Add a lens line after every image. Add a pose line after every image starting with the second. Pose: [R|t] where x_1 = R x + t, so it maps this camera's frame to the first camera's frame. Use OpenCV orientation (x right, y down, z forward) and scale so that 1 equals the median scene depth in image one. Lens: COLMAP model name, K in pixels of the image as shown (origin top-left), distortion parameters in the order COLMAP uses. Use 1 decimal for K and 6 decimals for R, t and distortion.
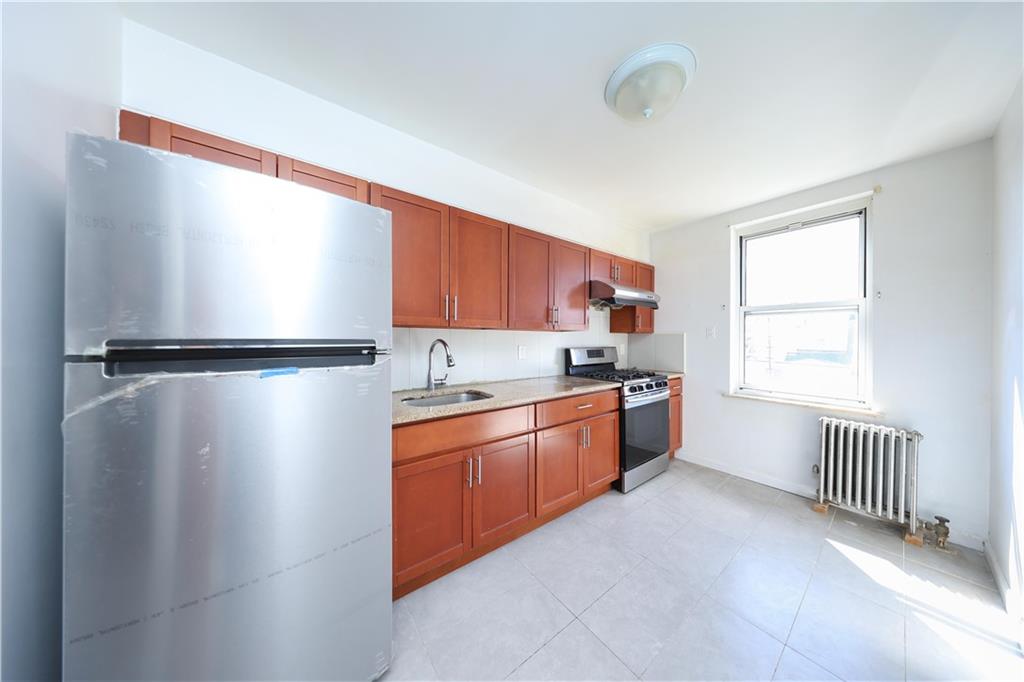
lens RADIAL K [[298.0, 0, 509.5], [0, 298.0, 342.4], [0, 0, 1]] dist [-0.001871, 0.000078]
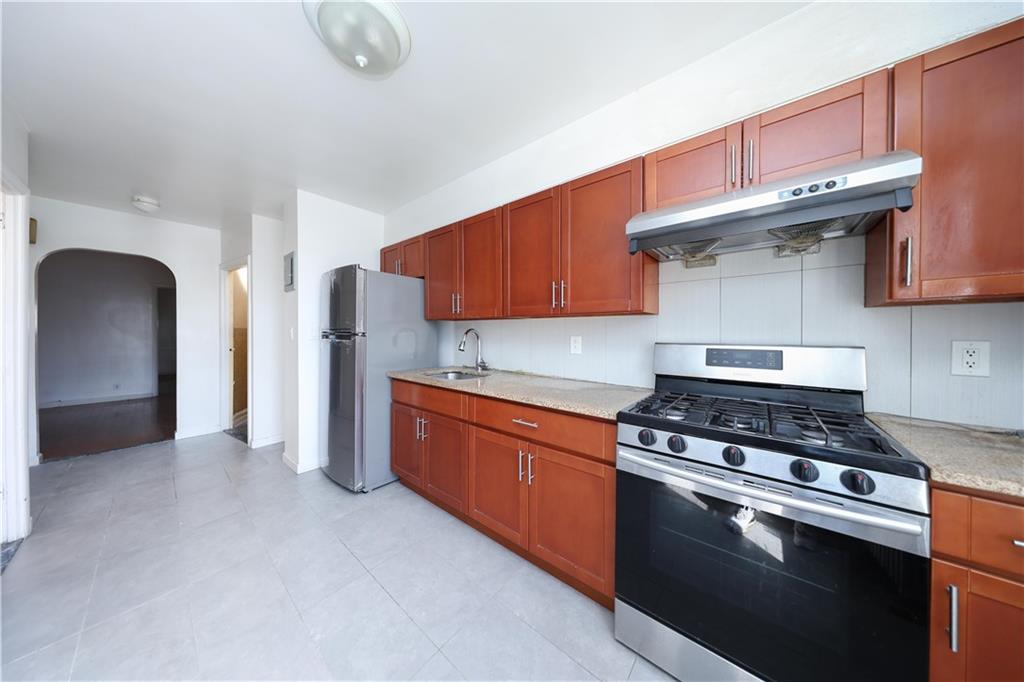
lens RADIAL K [[298.0, 0, 508.7], [0, 298.0, 333.9], [0, 0, 1]] dist [-0.001871, 0.000078]
pose [[0.233243, 0.011903, -0.972346, 0.976440], [-0.002524, 0.999929, 0.011635, -0.004775], [0.972415, -0.000259, 0.233257, 0.845660]]
